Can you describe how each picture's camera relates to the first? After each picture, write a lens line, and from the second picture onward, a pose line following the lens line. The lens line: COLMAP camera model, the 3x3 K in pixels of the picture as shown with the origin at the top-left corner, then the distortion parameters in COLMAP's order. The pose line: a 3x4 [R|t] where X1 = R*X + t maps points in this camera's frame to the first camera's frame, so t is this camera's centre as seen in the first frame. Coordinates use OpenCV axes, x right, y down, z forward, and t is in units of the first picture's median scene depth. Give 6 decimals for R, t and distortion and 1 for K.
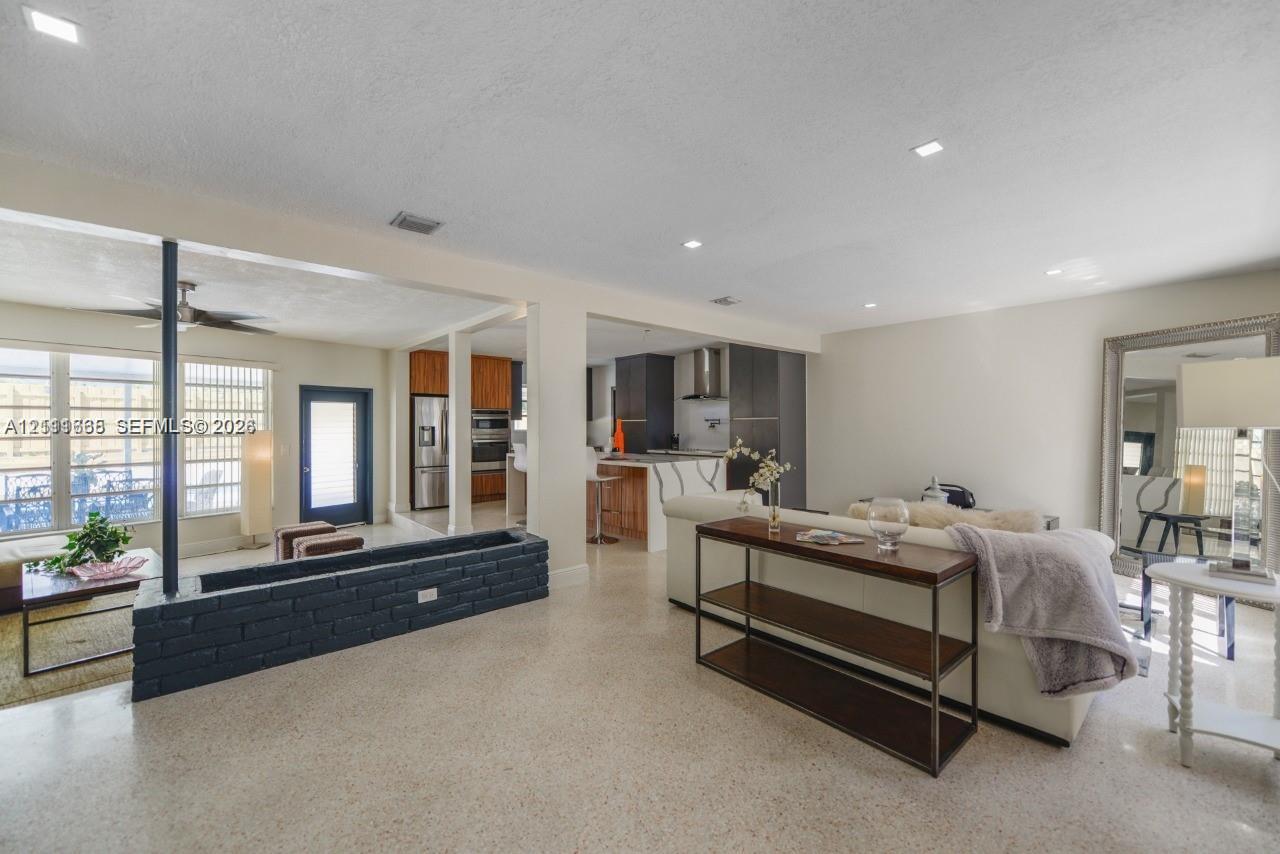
lens RADIAL K [[508.3, 0, 641.1], [0, 508.3, 429.7], [0, 0, 1]] dist [-0.017350, -0.000190]
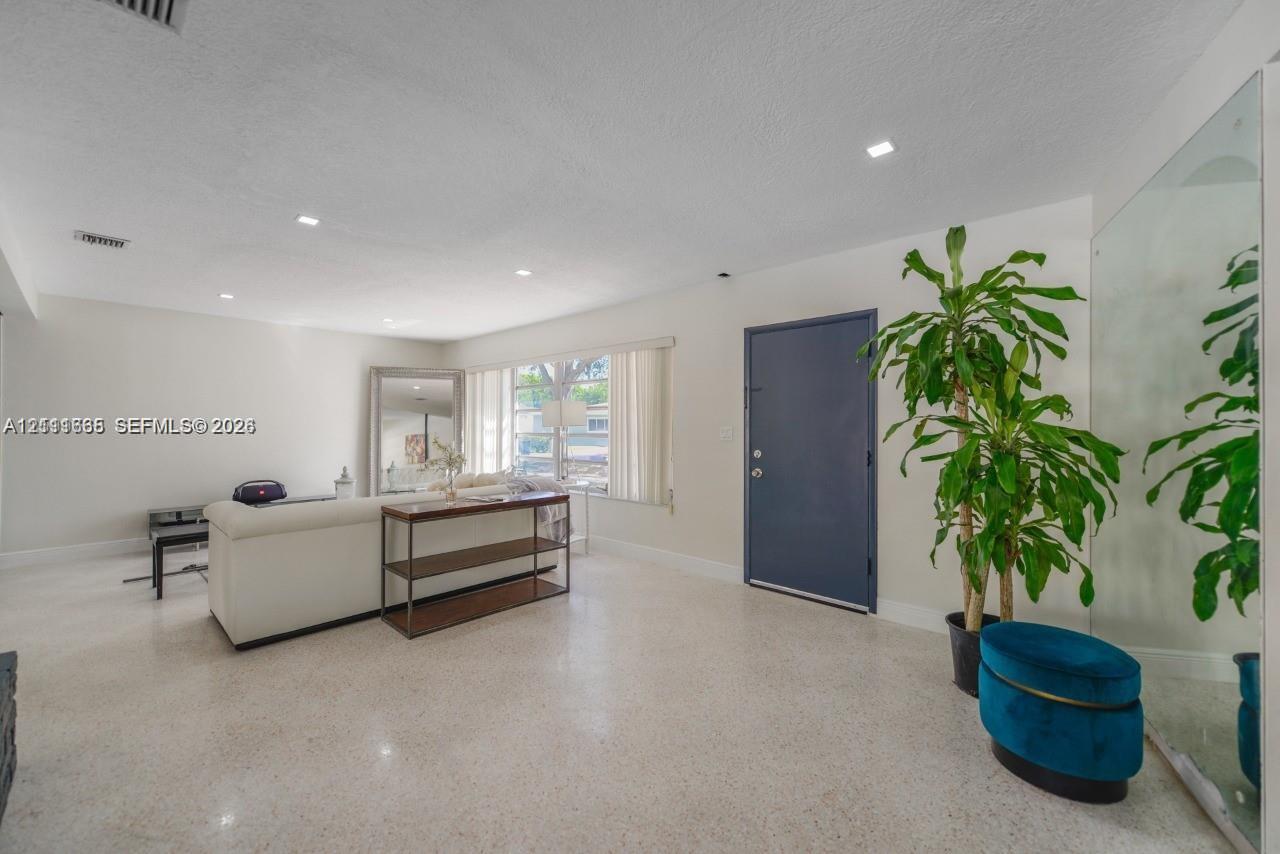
lens RADIAL K [[508.3, 0, 636.6], [0, 508.3, 425.6], [0, 0, 1]] dist [-0.017350, -0.000190]
pose [[-0.105654, 0.005277, 0.994389, -1.135629], [0.007110, 0.999964, -0.004551, 0.007647], [-0.994378, 0.006589, -0.105688, 0.688678]]
